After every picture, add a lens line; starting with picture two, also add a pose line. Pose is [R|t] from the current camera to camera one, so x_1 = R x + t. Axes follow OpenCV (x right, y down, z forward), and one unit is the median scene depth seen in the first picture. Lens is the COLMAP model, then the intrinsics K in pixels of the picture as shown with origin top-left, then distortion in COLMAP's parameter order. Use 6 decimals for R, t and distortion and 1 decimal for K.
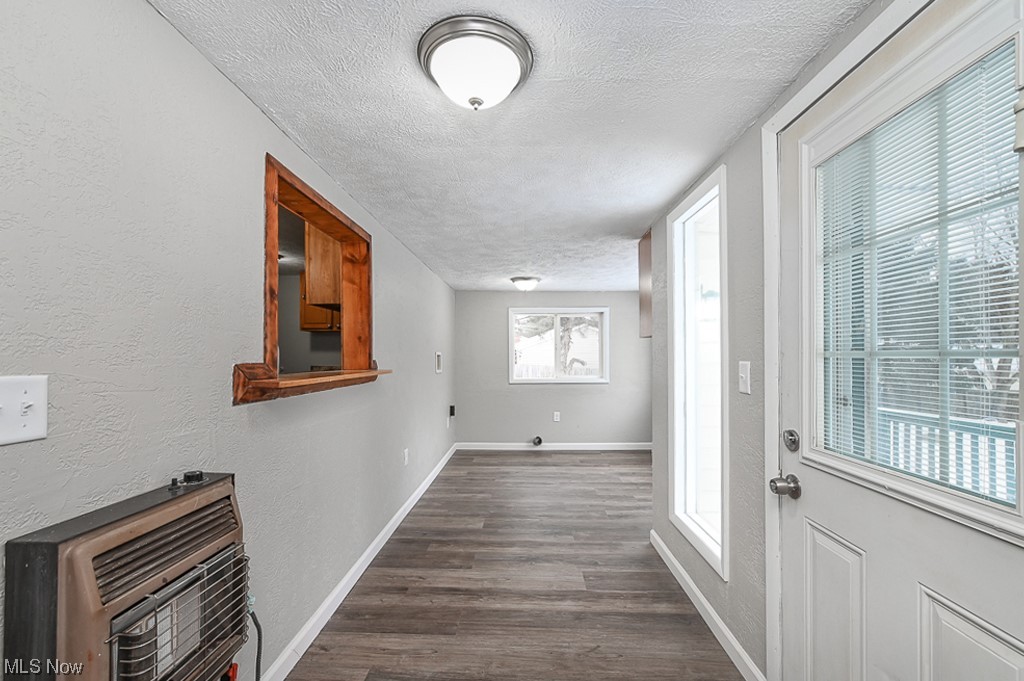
lens RADIAL K [[415.3, 0, 509.7], [0, 415.3, 340.4], [0, 0, 1]] dist [0.003503, -0.000100]
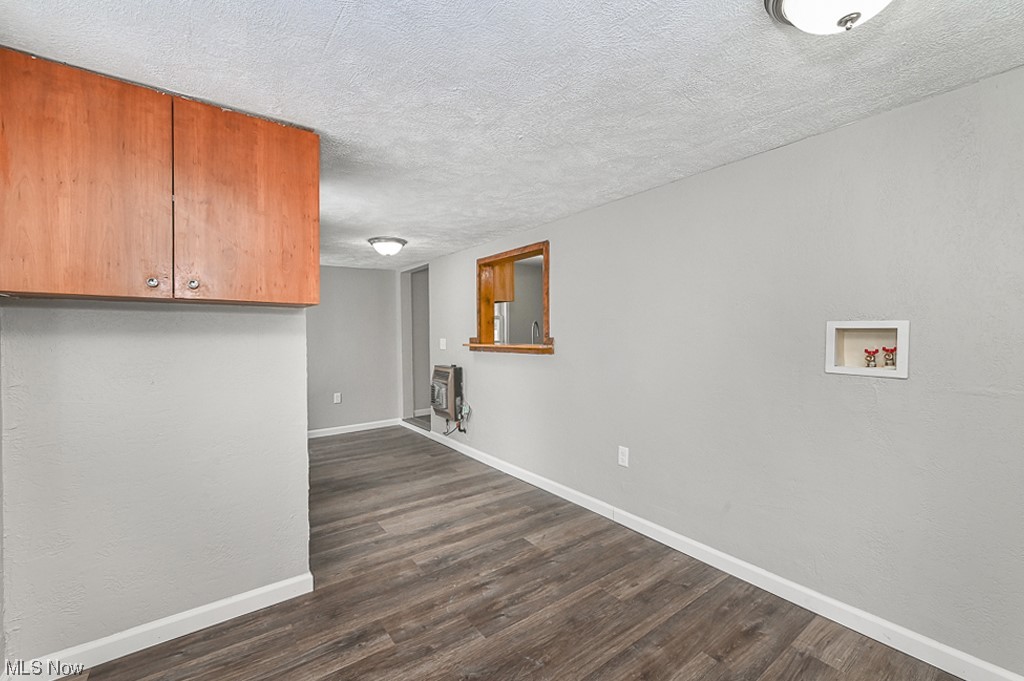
lens RADIAL K [[415.3, 0, 509.7], [0, 415.3, 340.4], [0, 0, 1]] dist [0.003503, -0.000100]
pose [[-0.781676, 0.014246, -0.623523, 0.567728], [0.031967, 0.999340, -0.017241, 0.077341], [0.622866, -0.033409, -0.781615, 1.975837]]
